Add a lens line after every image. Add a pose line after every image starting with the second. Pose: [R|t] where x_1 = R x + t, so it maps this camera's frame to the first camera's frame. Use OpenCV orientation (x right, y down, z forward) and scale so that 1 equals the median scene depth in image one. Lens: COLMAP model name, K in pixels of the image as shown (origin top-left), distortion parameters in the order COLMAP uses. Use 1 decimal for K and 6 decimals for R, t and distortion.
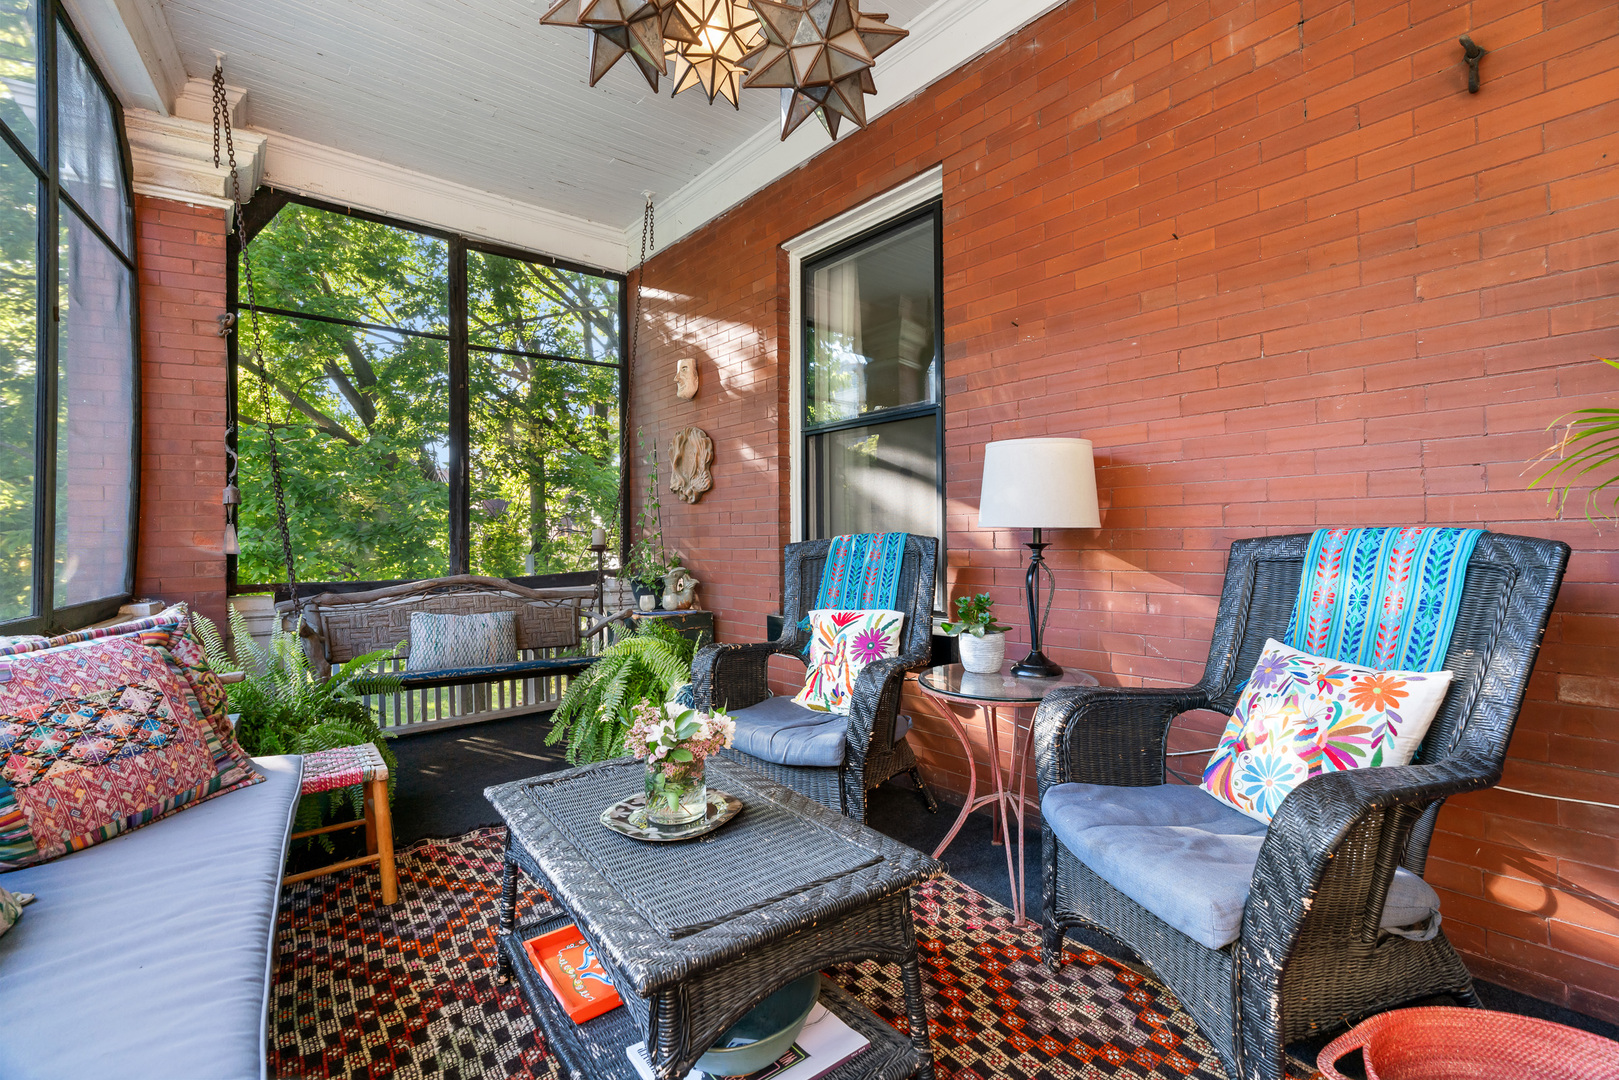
lens RADIAL K [[722.2, 0, 807.2], [0, 722.2, 529.4], [0, 0, 1]] dist [-0.003279, 0.000325]
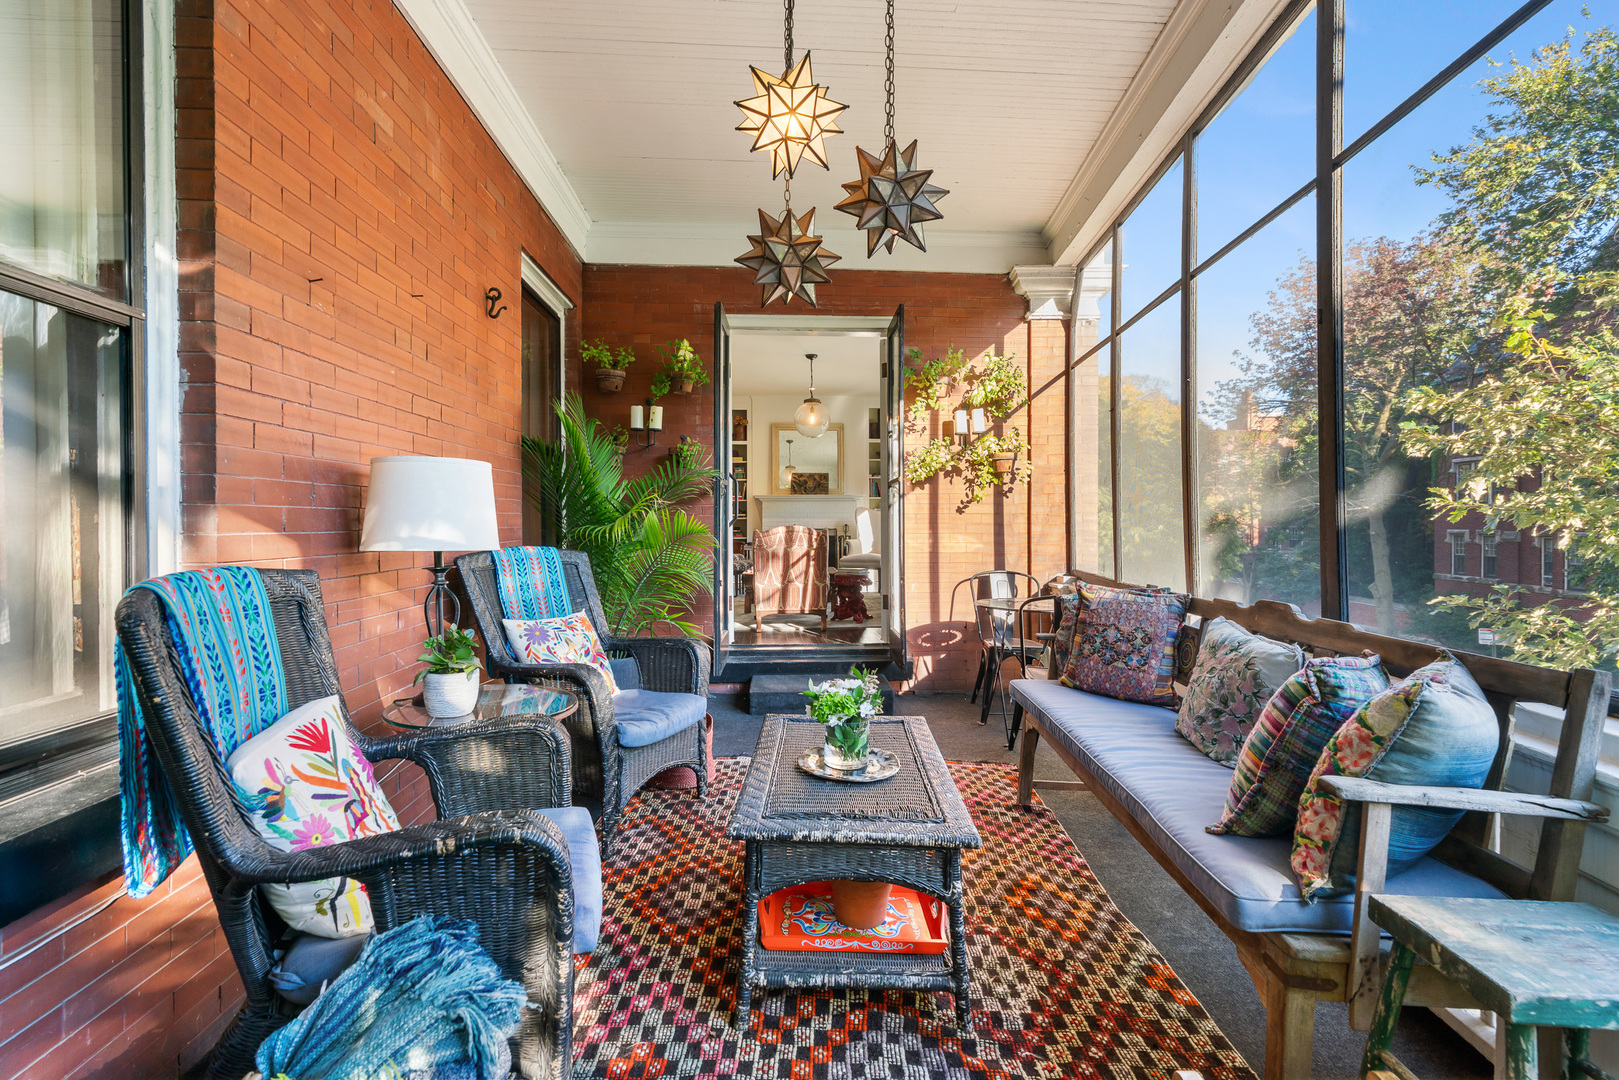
lens RADIAL K [[722.2, 0, 809.1], [0, 722.2, 544.2], [0, 0, 1]] dist [-0.003279, 0.000325]
pose [[-0.806534, 0.011758, 0.591071, -0.876311], [0.014324, 0.999897, -0.000345, -0.002861], [-0.591014, 0.008189, -0.806620, 2.024197]]
